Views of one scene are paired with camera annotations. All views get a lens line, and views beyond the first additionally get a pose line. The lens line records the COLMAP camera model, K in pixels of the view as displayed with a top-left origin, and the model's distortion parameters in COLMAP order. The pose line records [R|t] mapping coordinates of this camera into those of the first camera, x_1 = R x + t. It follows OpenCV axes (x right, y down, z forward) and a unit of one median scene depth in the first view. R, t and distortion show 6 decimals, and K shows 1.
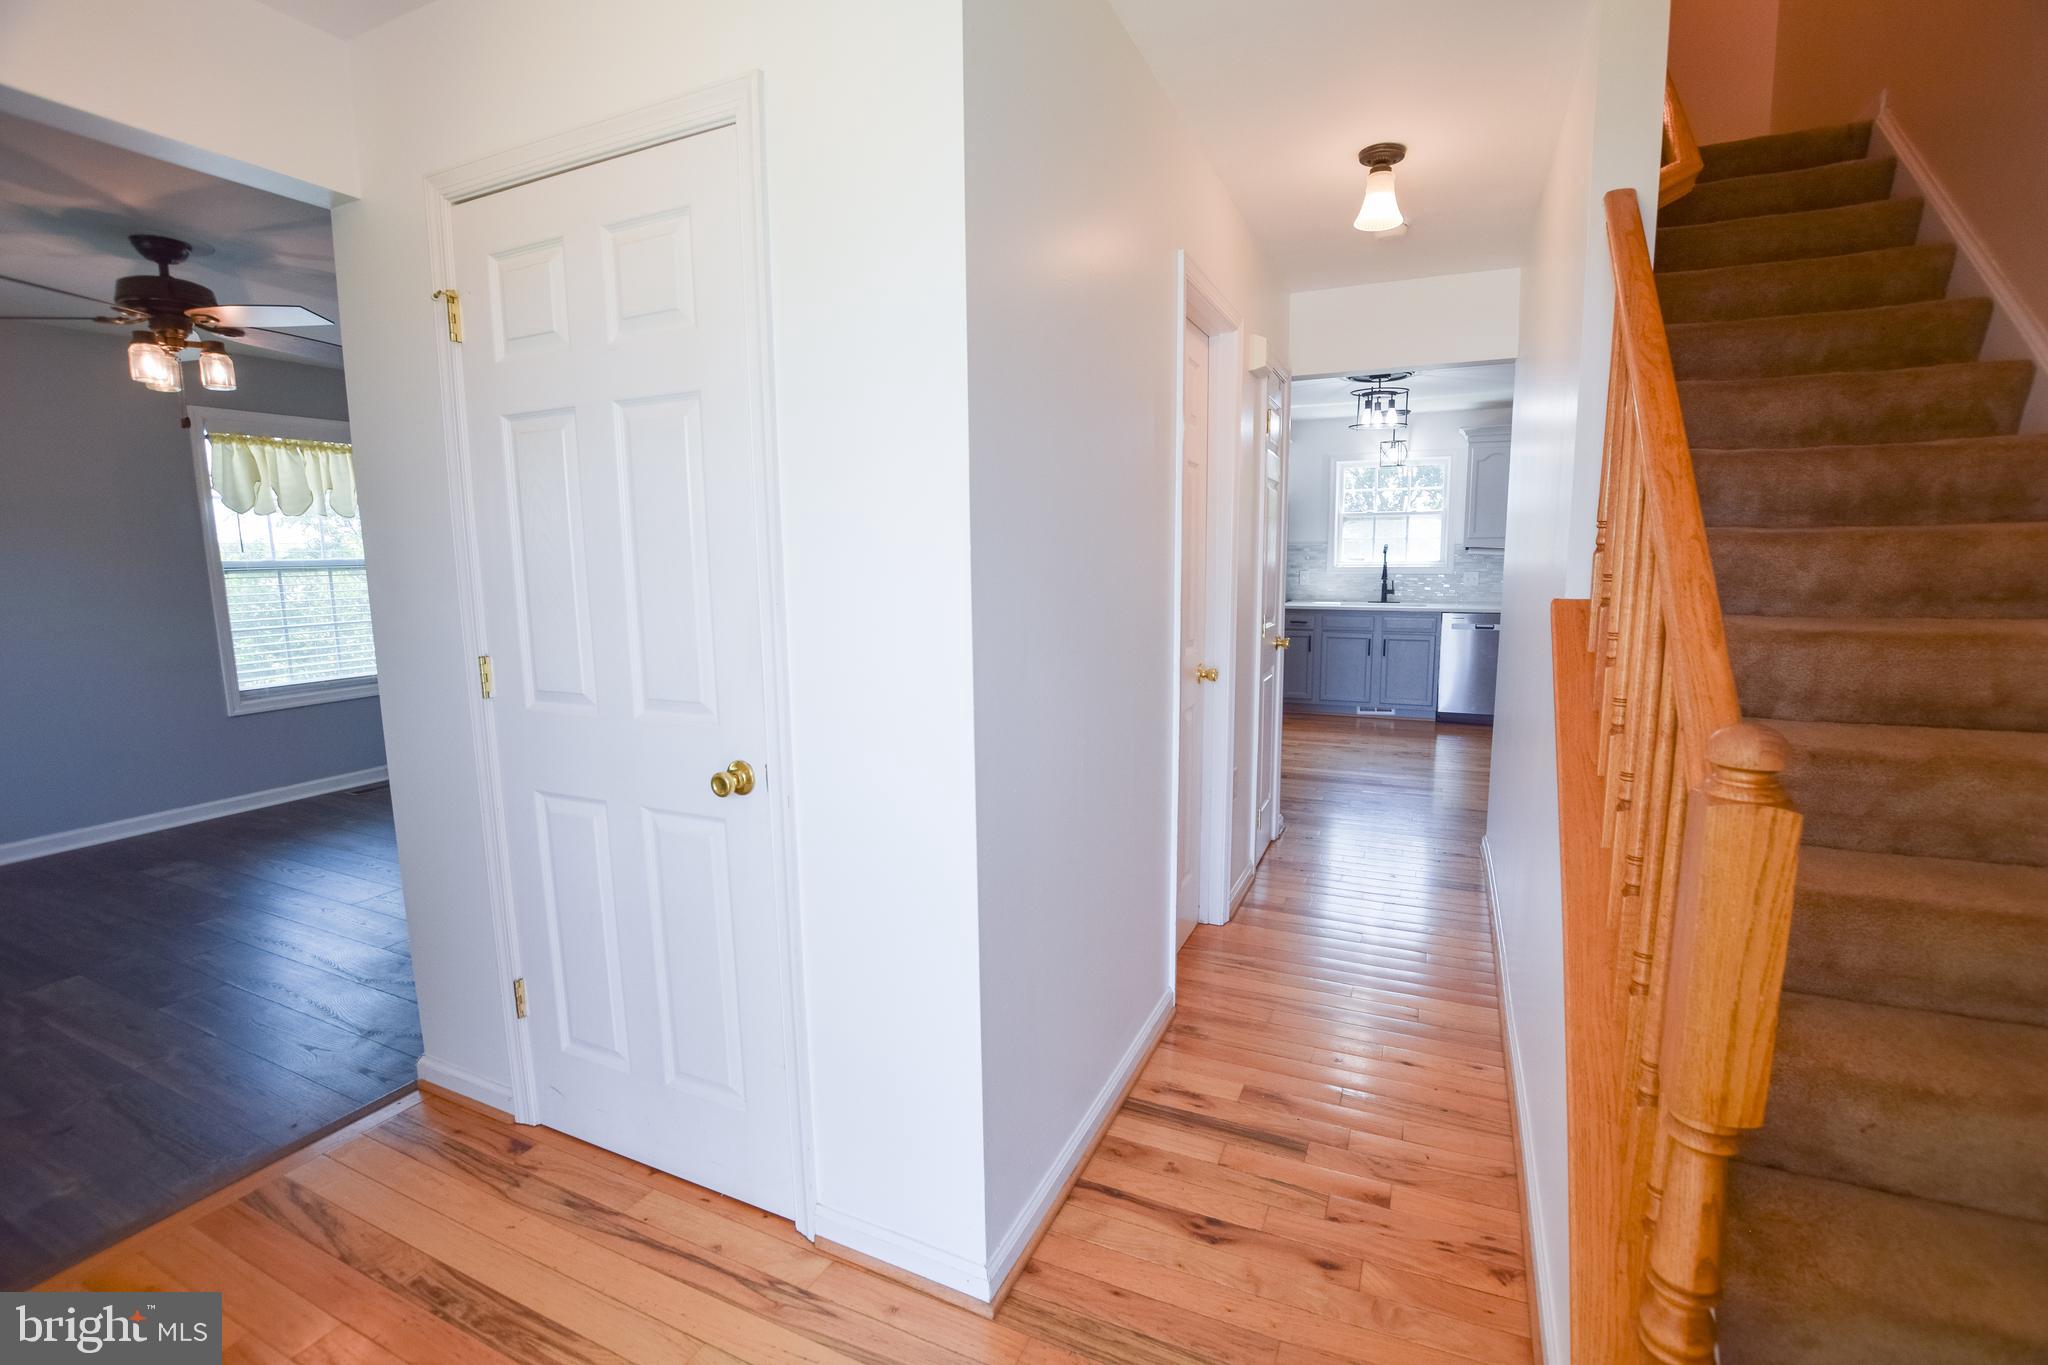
lens RADIAL K [[894.6, 0, 1034.4], [0, 894.6, 689.0], [0, 0, 1]] dist [-0.038376, 0.005374]
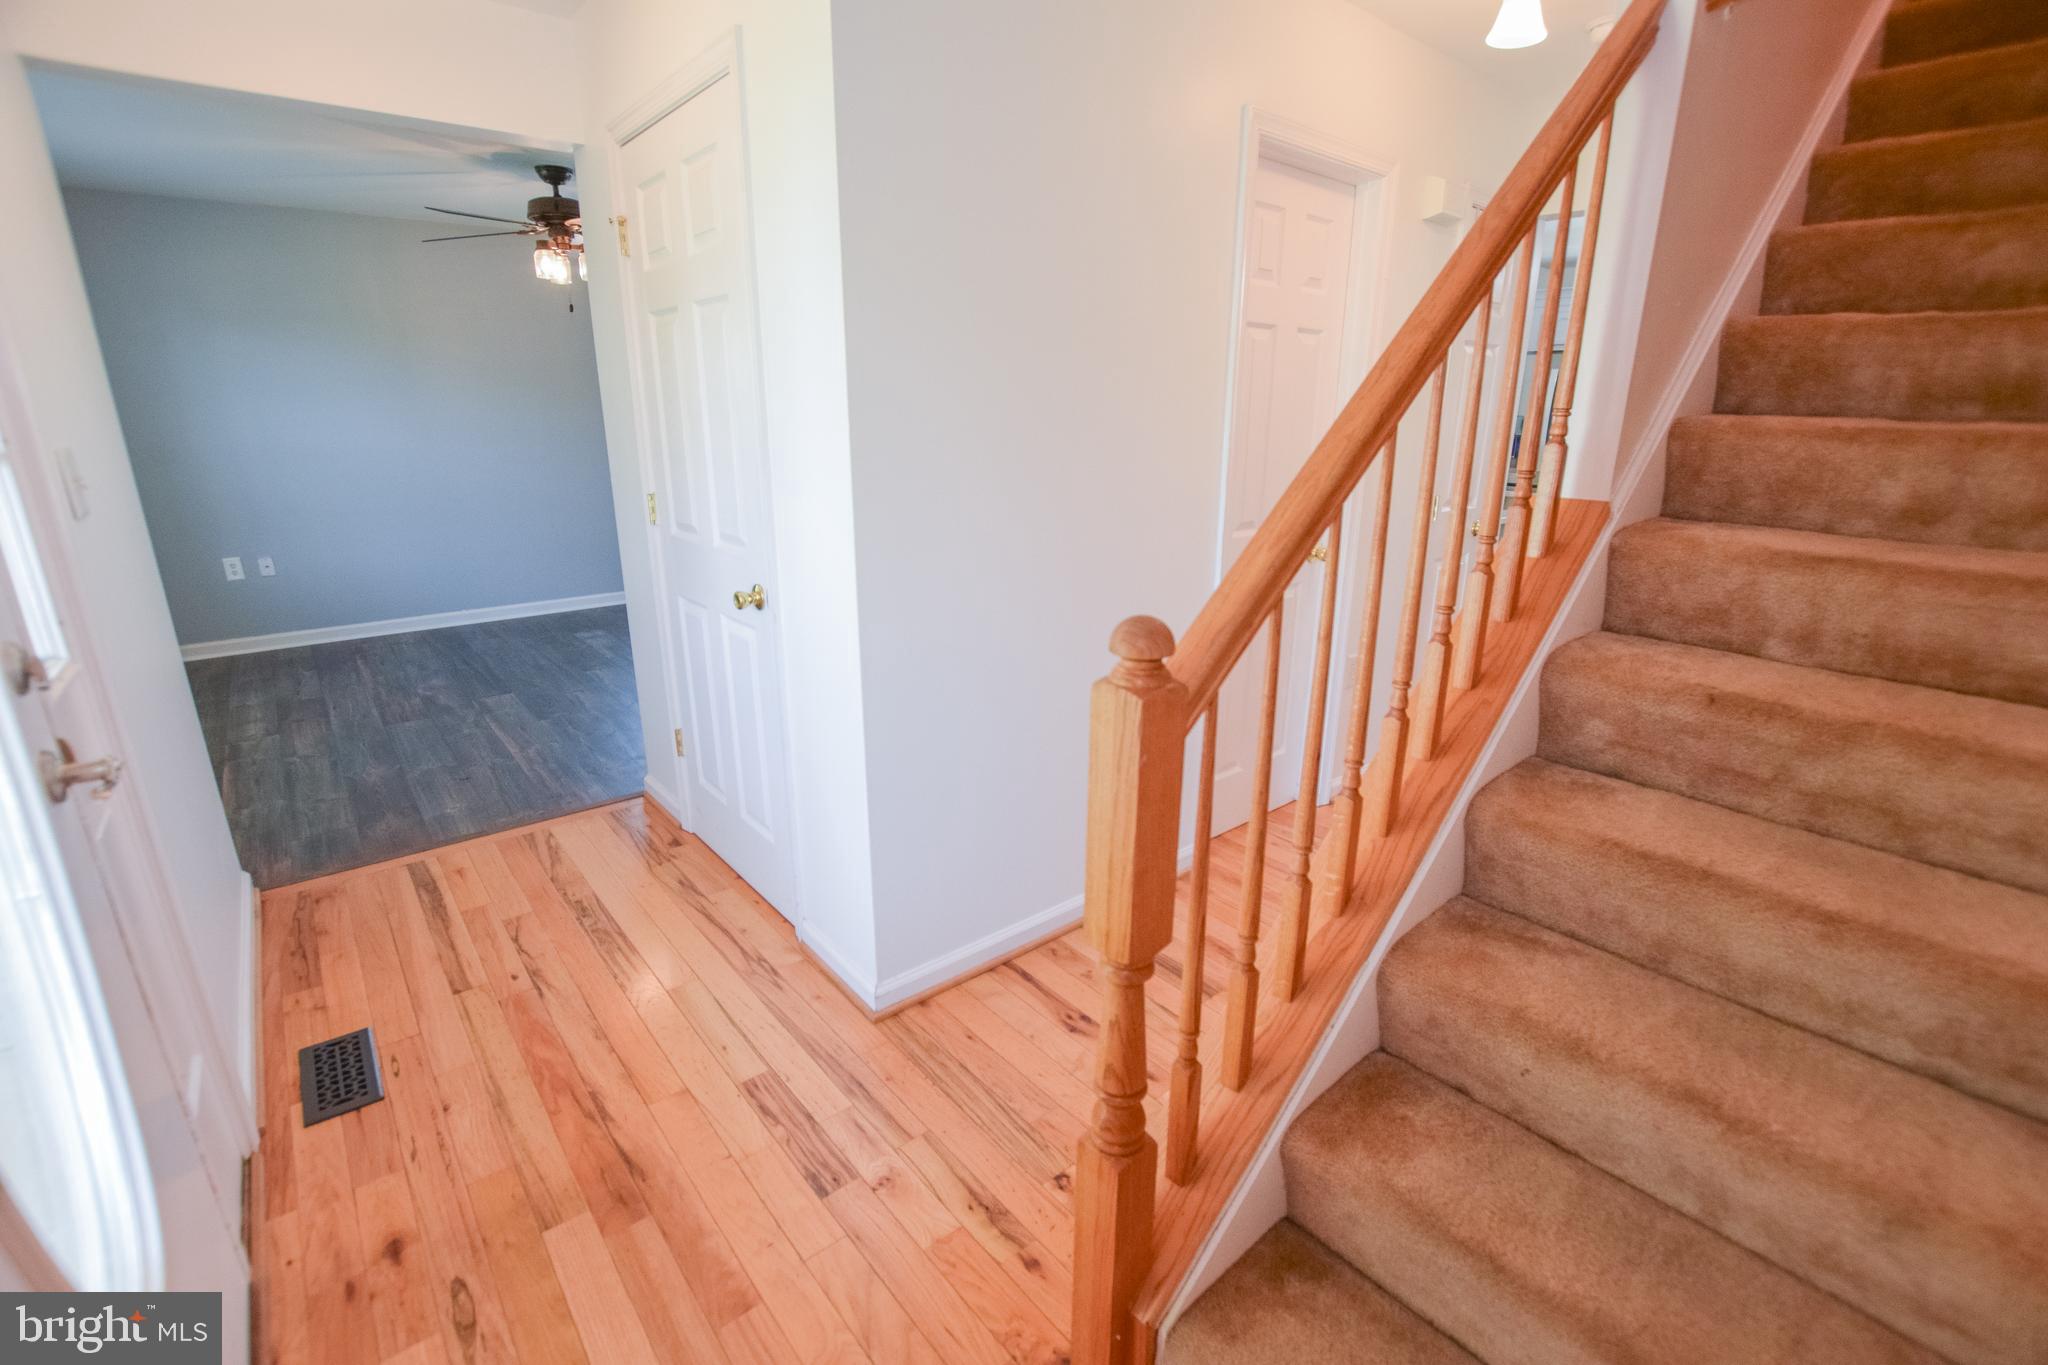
lens RADIAL K [[894.6, 0, 1034.4], [0, 894.6, 684.4], [0, 0, 1]] dist [-0.038376, 0.005374]
pose [[0.906946, 0.140290, -0.397200, 0.527865], [-0.078104, 0.982568, 0.168701, -0.026052], [0.413943, -0.121980, 0.902093, -0.040699]]
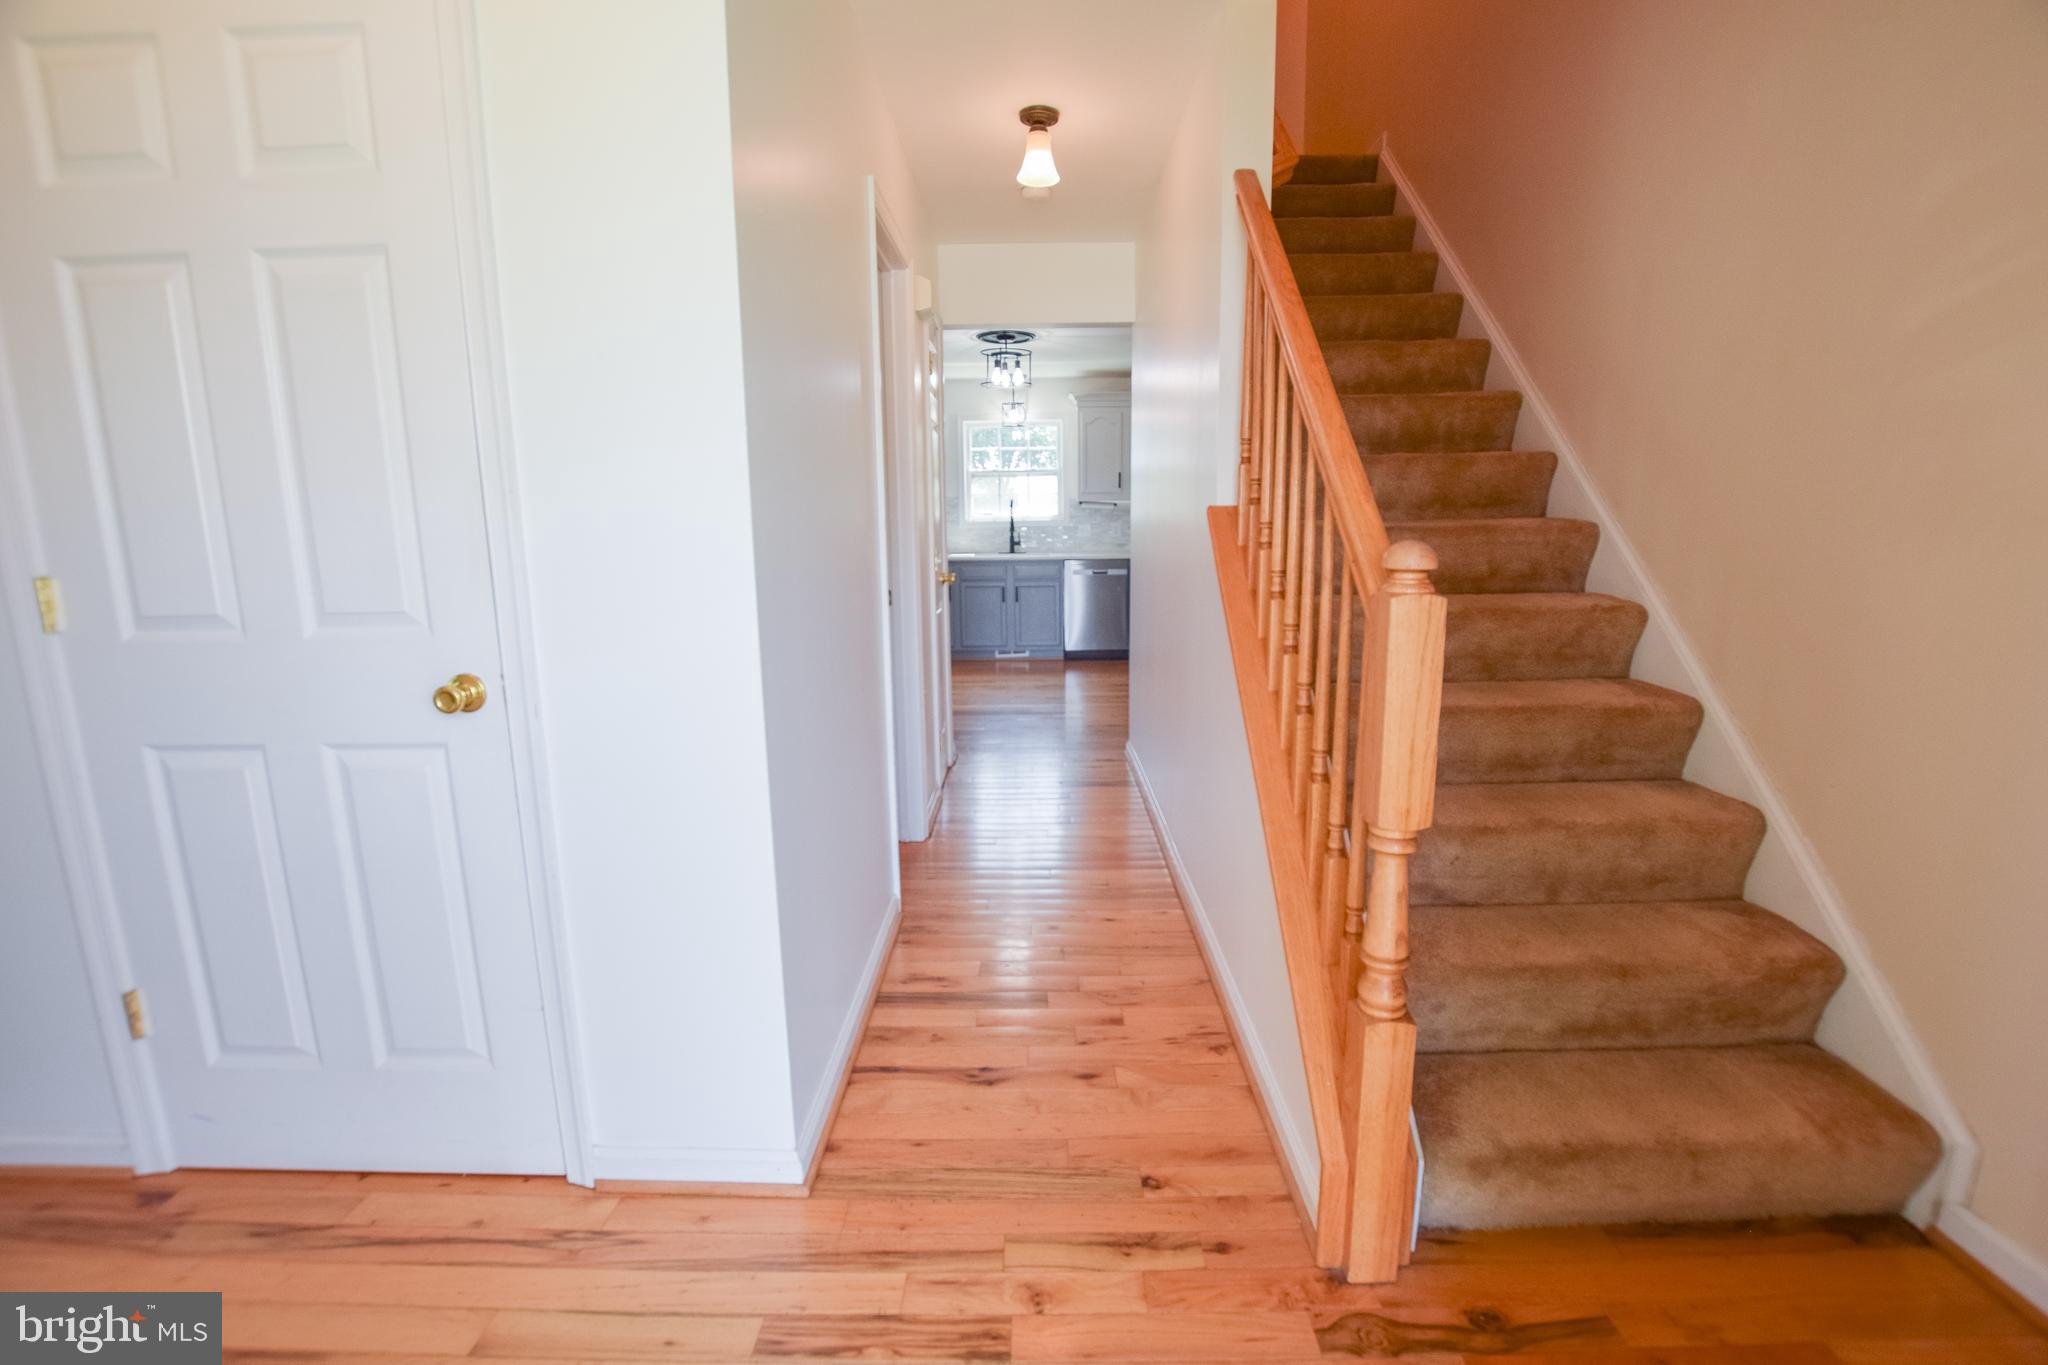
lens RADIAL K [[894.6, 0, 1028.3], [0, 894.6, 686.7], [0, 0, 1]] dist [-0.038376, 0.005374]
pose [[0.913675, -0.072798, 0.399873, -0.150811], [0.060859, 0.997241, 0.042495, 0.080603], [-0.401864, -0.014491, 0.915585, -0.028811]]
